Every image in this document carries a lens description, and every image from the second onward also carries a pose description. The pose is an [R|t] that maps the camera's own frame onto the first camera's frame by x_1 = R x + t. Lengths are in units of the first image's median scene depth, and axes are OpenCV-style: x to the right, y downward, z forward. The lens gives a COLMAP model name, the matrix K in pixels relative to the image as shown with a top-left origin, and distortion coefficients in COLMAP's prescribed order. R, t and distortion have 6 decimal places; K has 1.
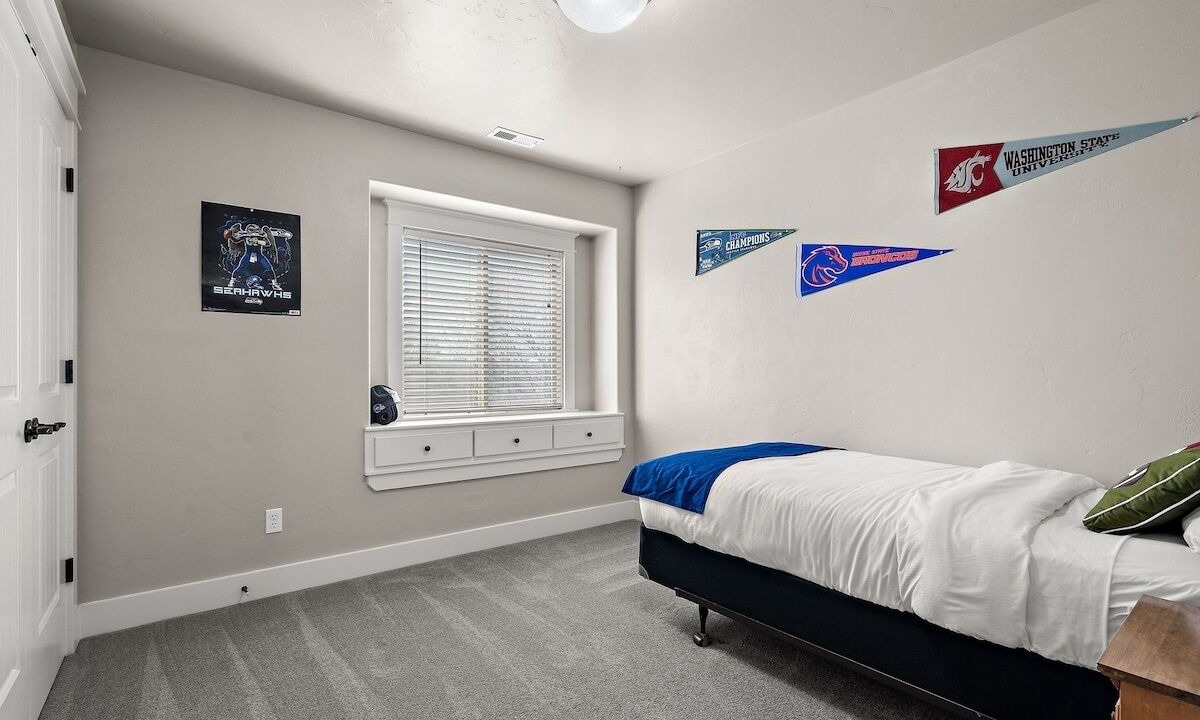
lens RADIAL K [[553.4, 0, 597.2], [0, 553.4, 347.1], [0, 0, 1]] dist [-0.001601, -0.000717]
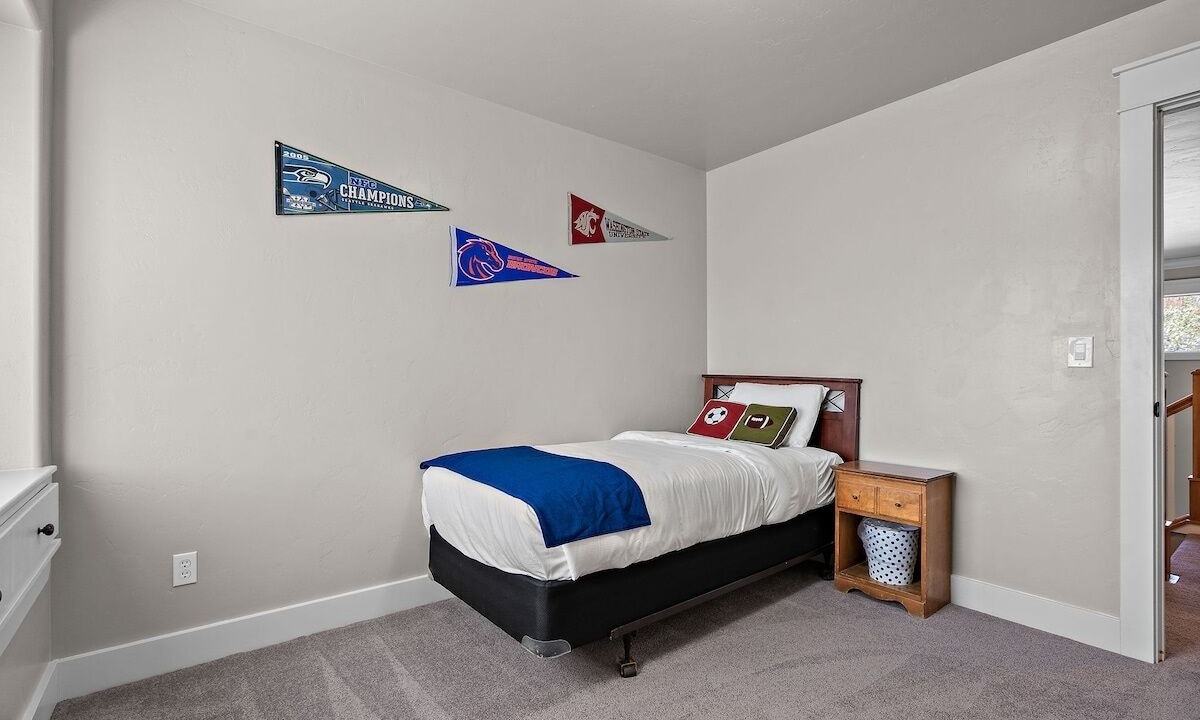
lens RADIAL K [[553.4, 0, 597.2], [0, 553.4, 347.1], [0, 0, 1]] dist [-0.001601, -0.000717]
pose [[-0.010484, 0.040922, 0.999107, -0.595027], [-0.043909, 0.998180, -0.041344, 0.038298], [-0.998981, -0.044303, -0.008668, 0.885450]]
